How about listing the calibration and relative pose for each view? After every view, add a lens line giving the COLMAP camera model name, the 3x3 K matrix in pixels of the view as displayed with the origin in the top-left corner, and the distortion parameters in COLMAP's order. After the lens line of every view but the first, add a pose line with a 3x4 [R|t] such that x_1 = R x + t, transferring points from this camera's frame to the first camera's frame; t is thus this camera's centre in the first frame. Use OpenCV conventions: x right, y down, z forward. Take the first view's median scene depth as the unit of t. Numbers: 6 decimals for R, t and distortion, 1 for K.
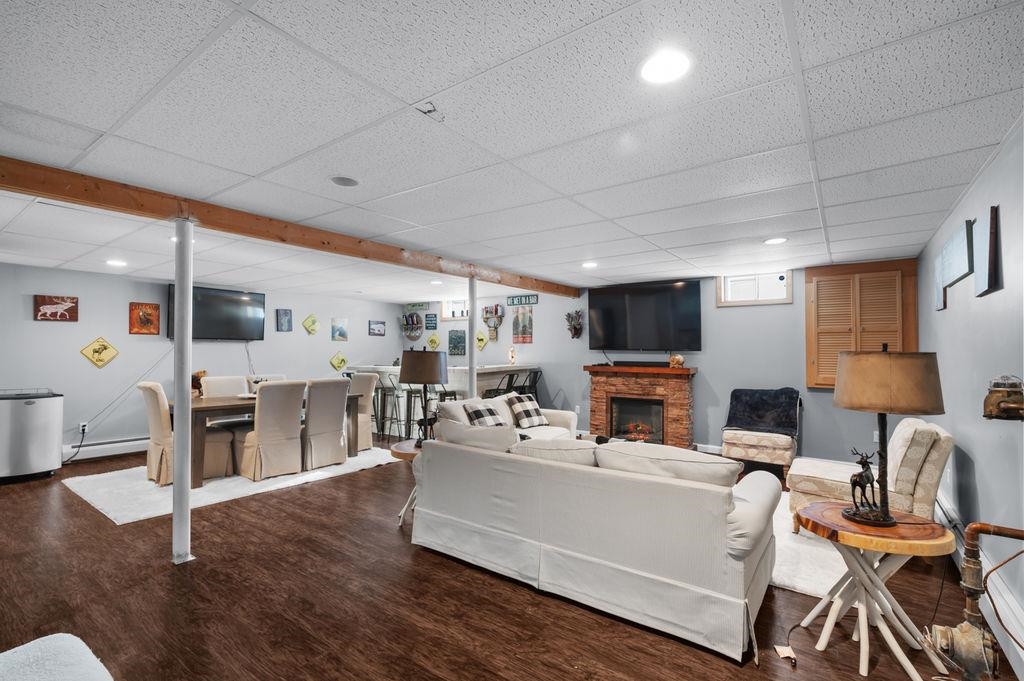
lens RADIAL K [[470.1, 0, 511.2], [0, 470.1, 340.6], [0, 0, 1]] dist [0.002344, 0.000433]
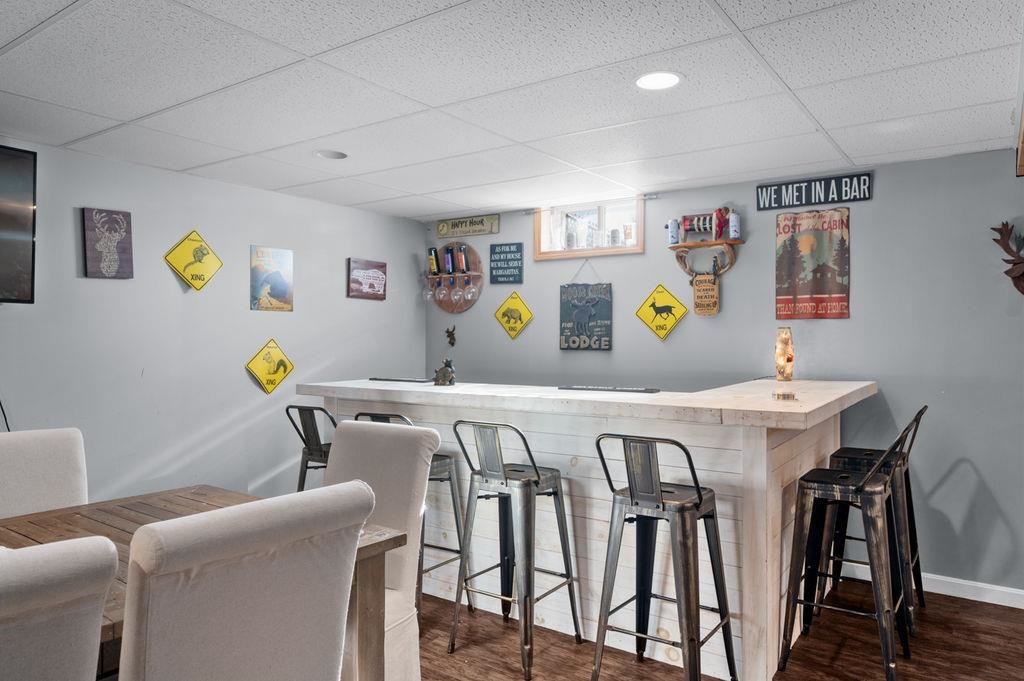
lens RADIAL K [[686.3, 0, 512.1], [0, 686.3, 337.9], [0, 0, 1]] dist [-0.009481, -0.000532]
pose [[0.999910, 0.003993, 0.012847, -0.201357], [-0.004281, 0.999740, 0.022411, 0.009662], [-0.012754, -0.022464, 0.999666, 0.505391]]
